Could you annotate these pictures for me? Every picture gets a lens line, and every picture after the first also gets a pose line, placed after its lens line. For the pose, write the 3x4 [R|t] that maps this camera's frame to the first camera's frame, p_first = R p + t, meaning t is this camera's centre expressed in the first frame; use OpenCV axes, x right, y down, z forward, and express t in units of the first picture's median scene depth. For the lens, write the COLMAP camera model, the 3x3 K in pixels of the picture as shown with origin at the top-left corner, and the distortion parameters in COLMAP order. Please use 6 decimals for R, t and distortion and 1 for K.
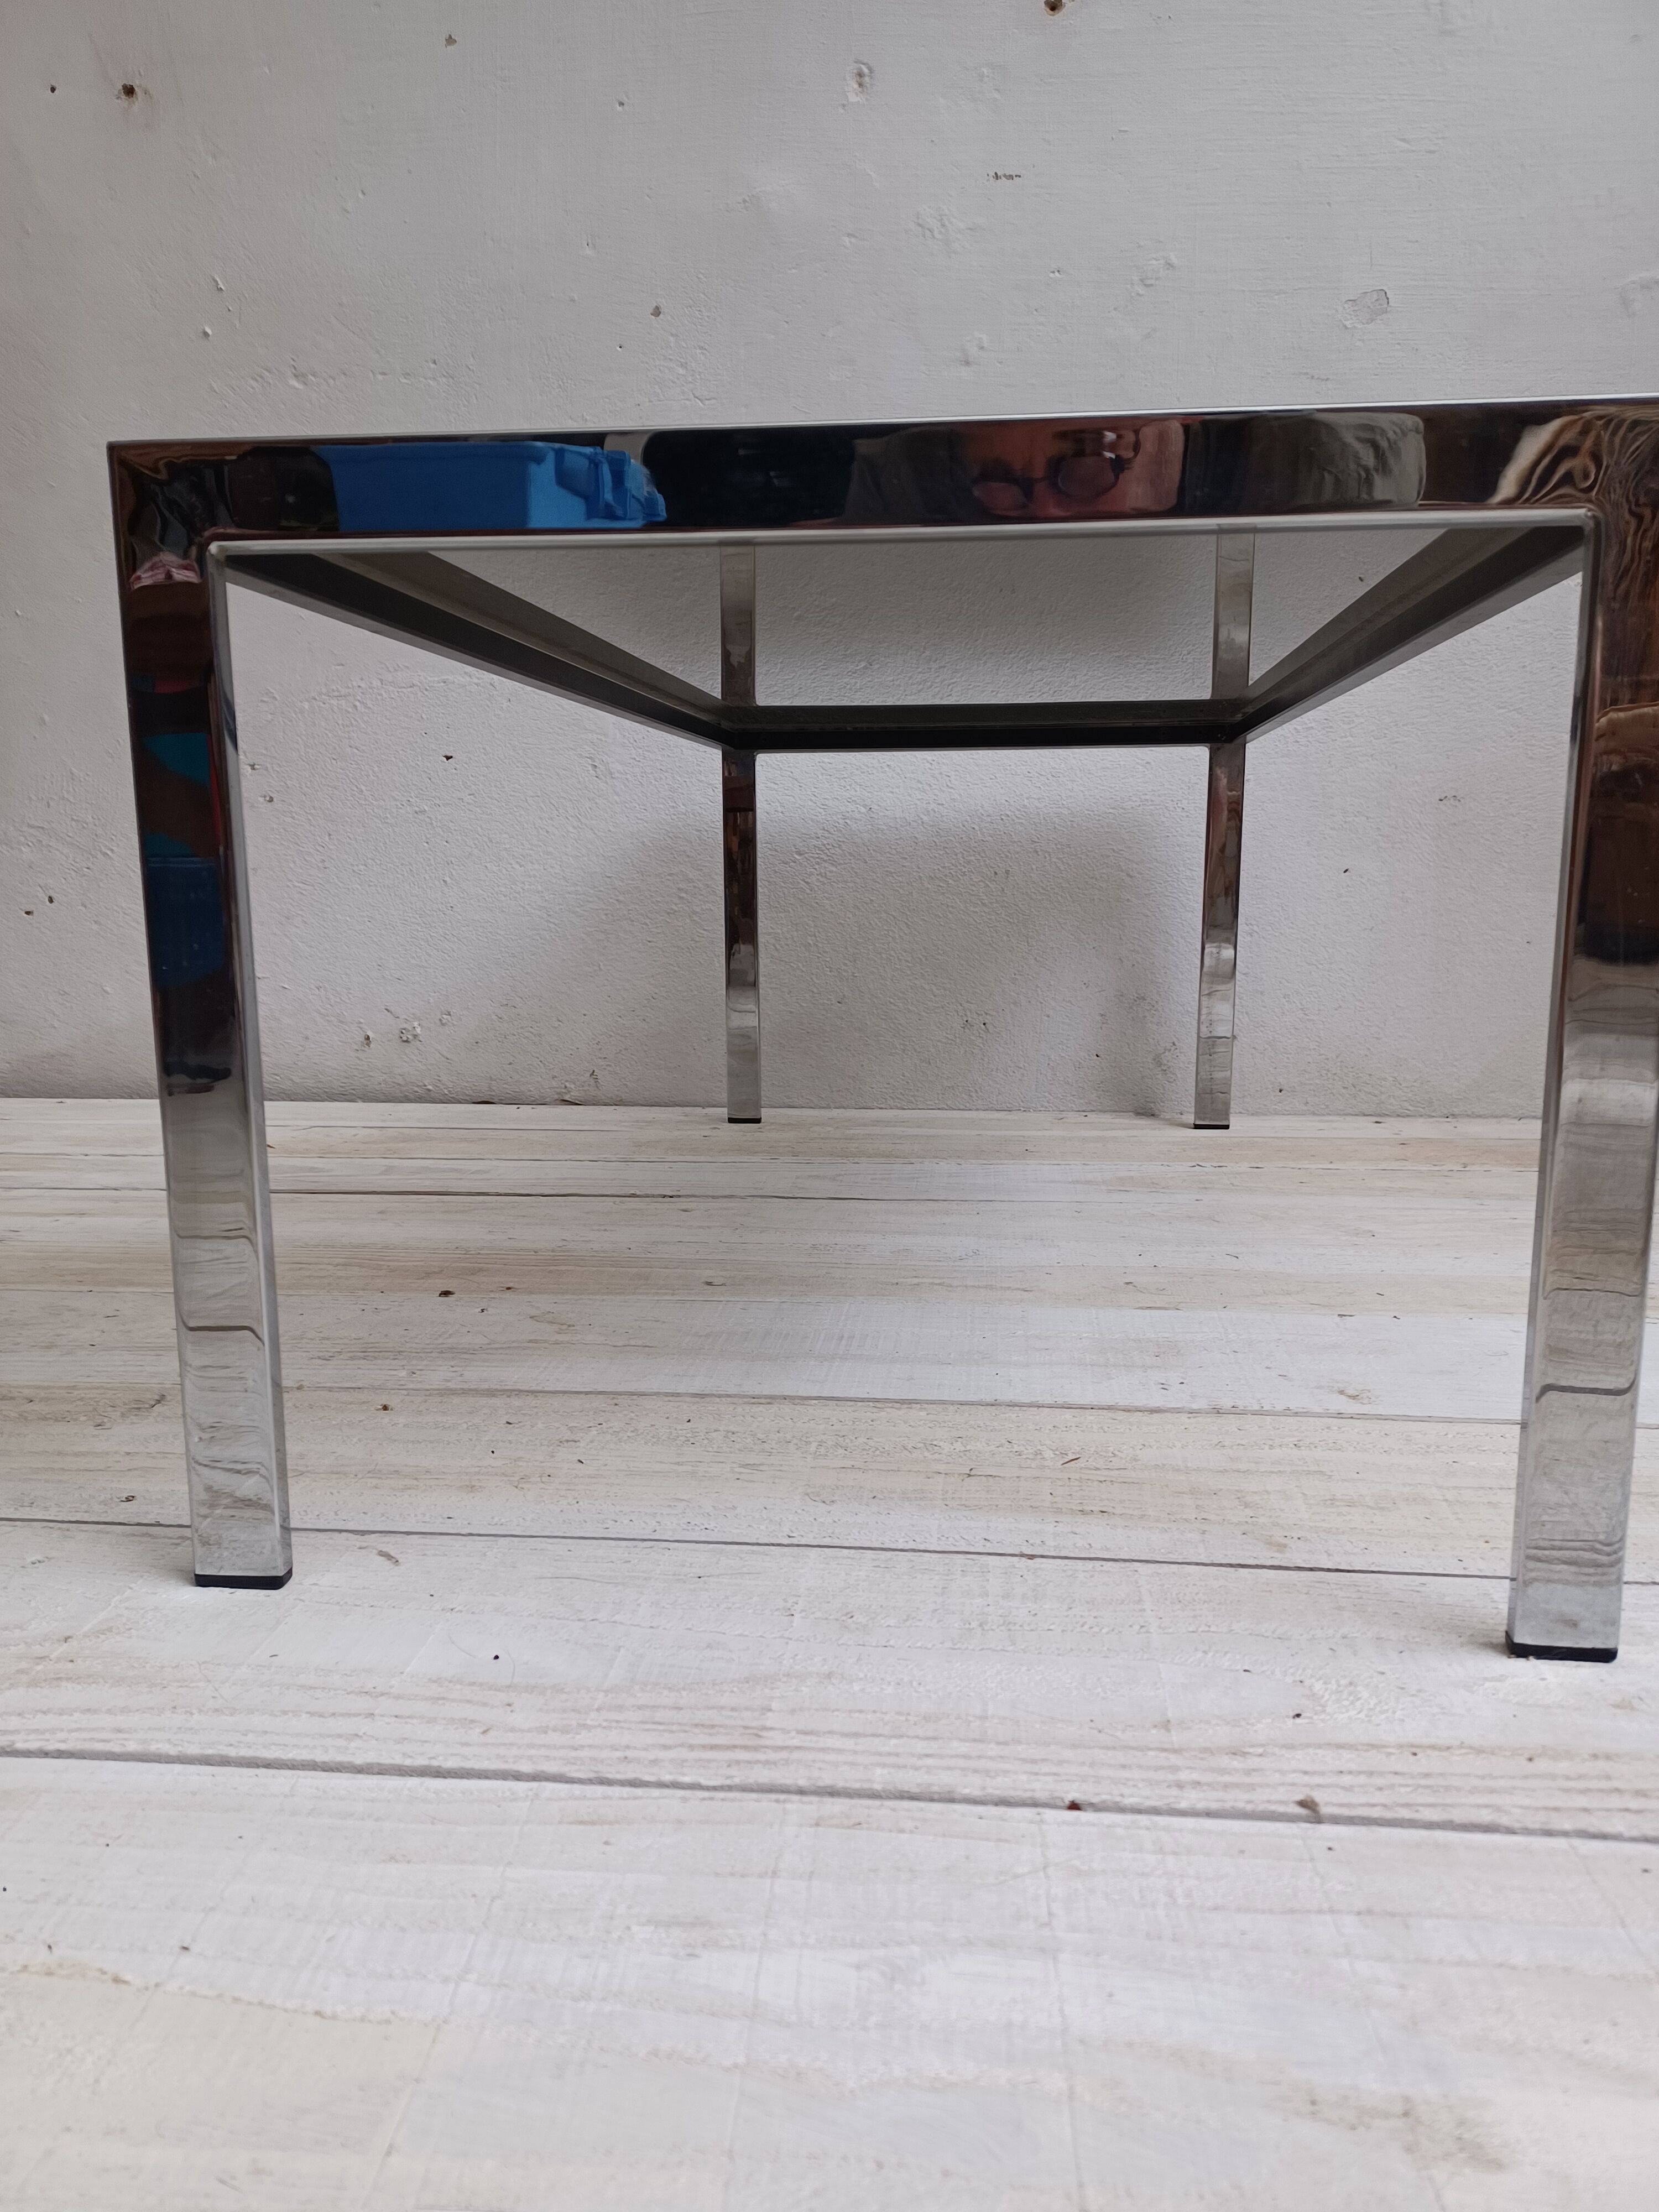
lens RADIAL K [[1641.0, 0, 833.1], [0, 1641.0, 1125.1], [0, 0, 1]] dist [0.051229, -0.033150]
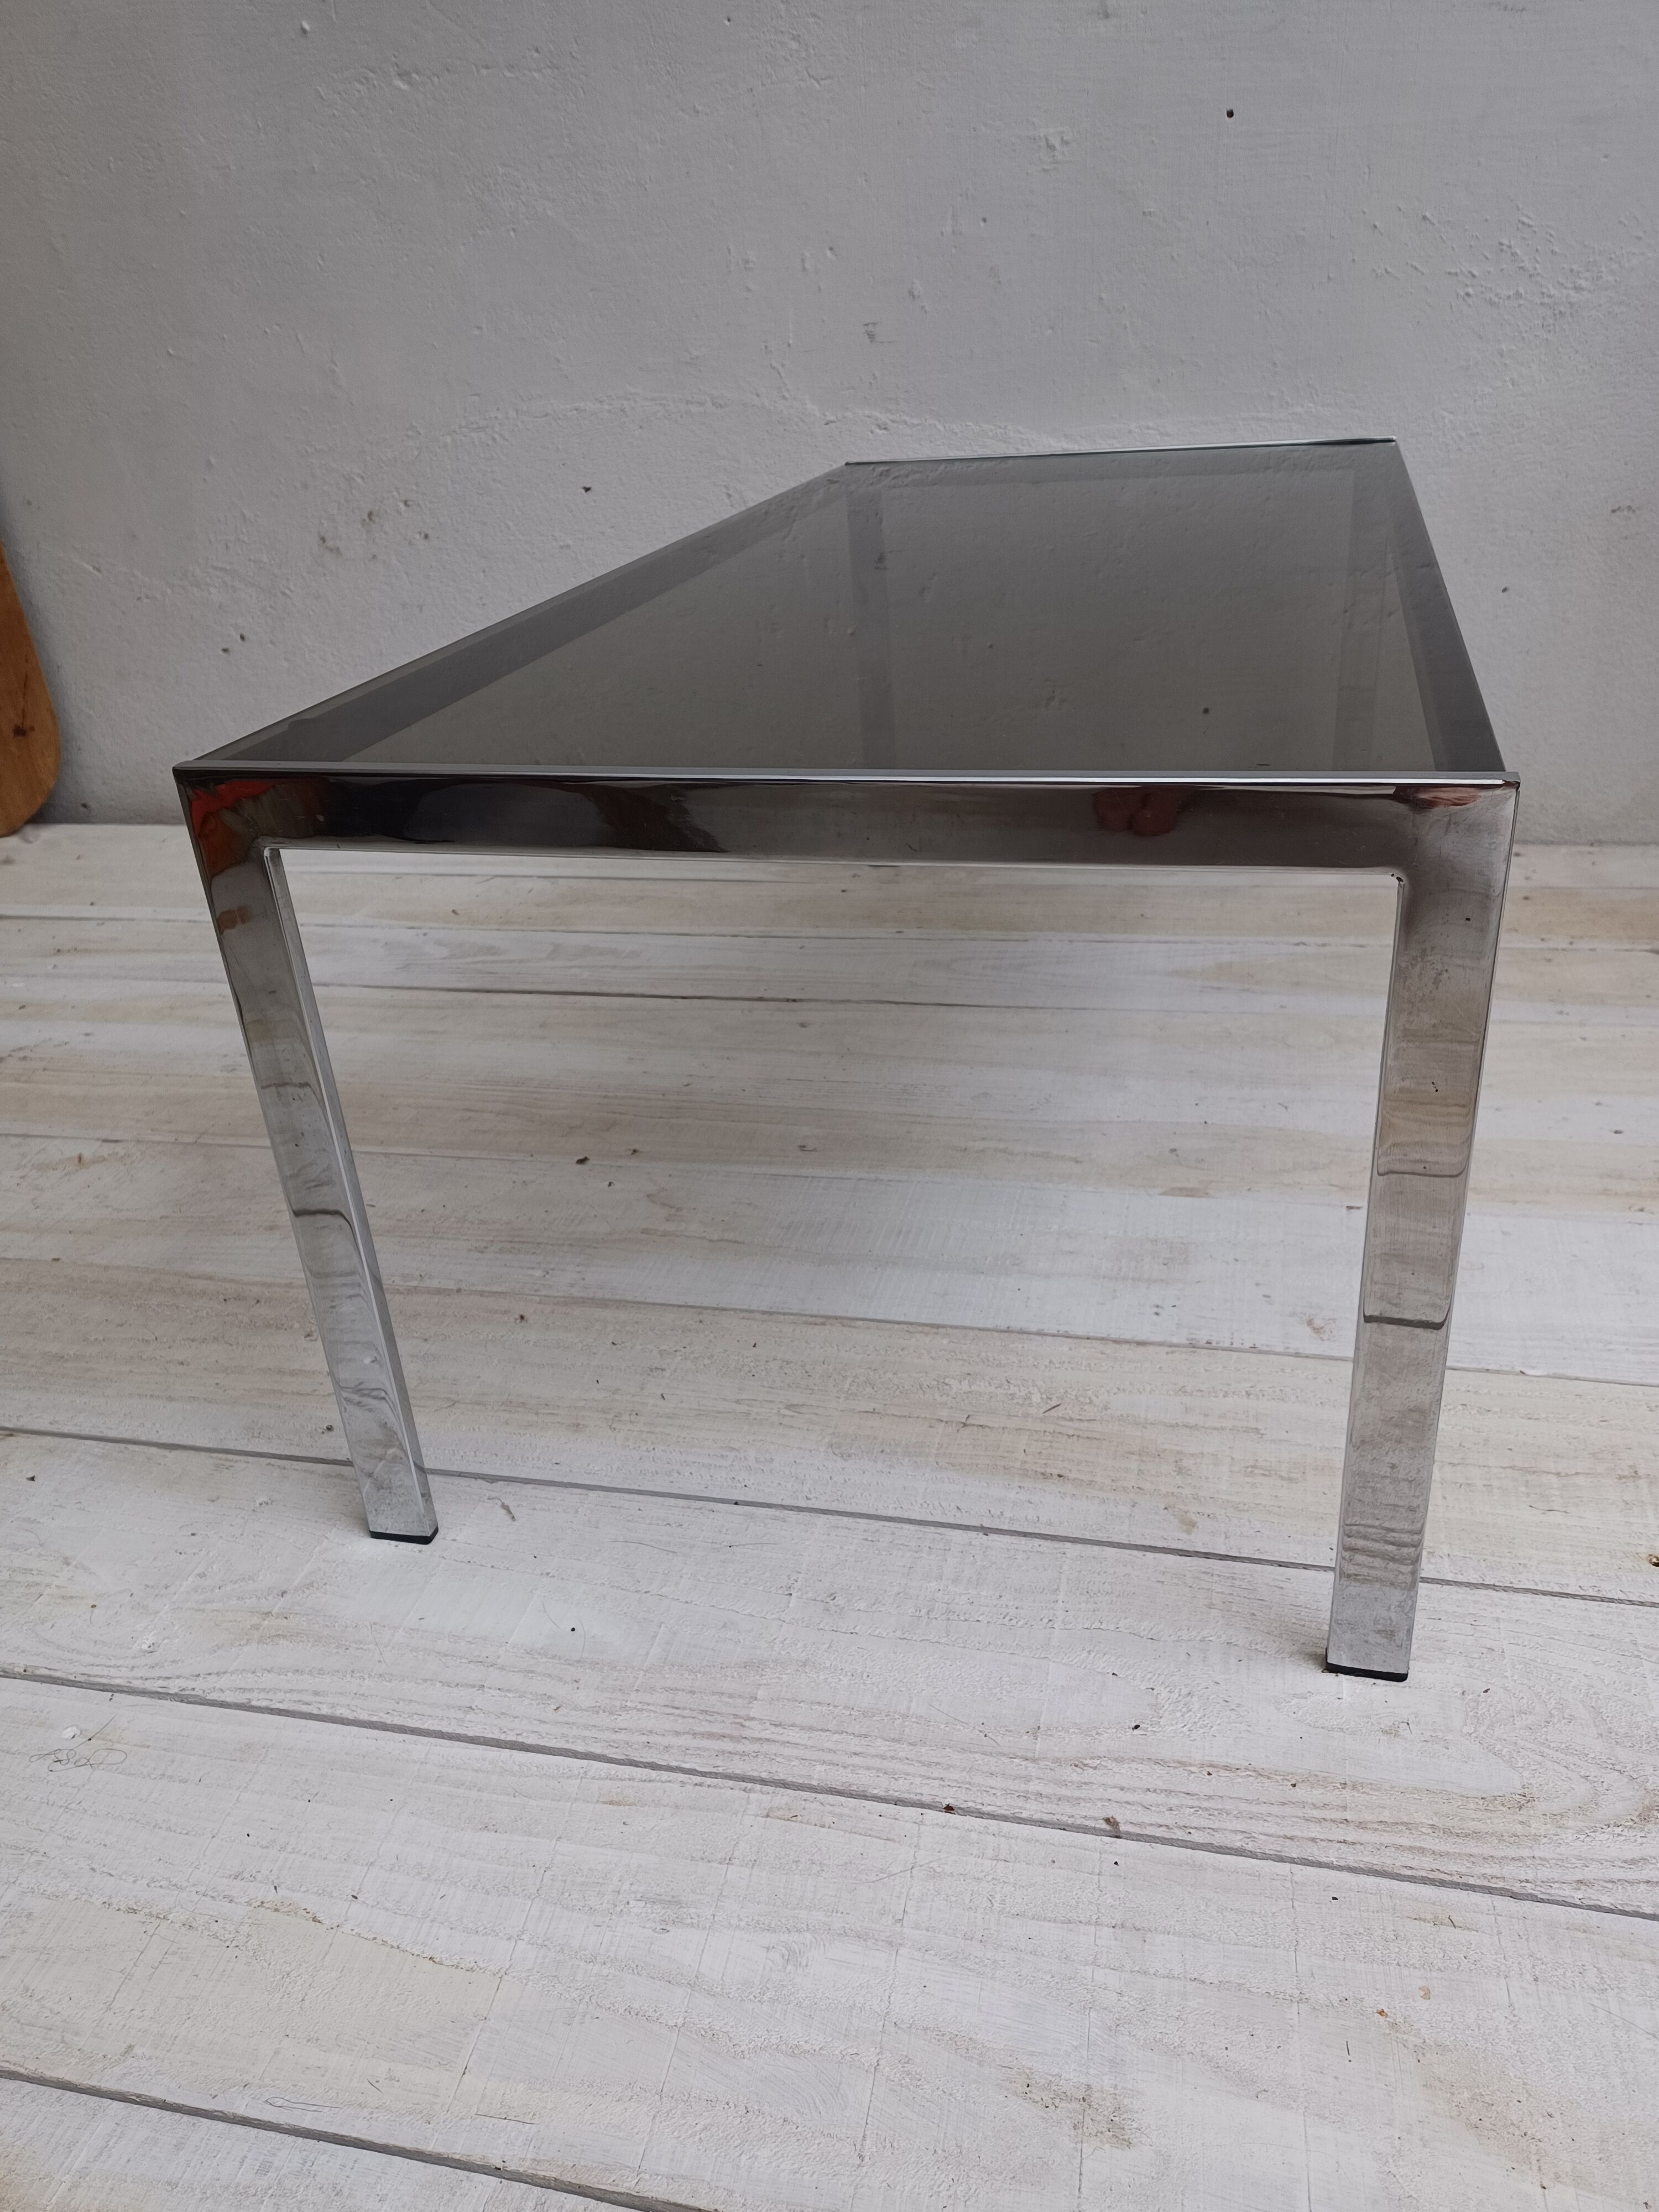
lens RADIAL K [[1641.0, 0, 832.9], [0, 1641.0, 1121.4], [0, 0, 1]] dist [0.051229, -0.033150]
pose [[0.989078, 0.007882, -0.147185, 0.172401], [0.037207, 0.952879, 0.301059, -0.400074], [0.142622, -0.303247, 0.942178, -0.121368]]
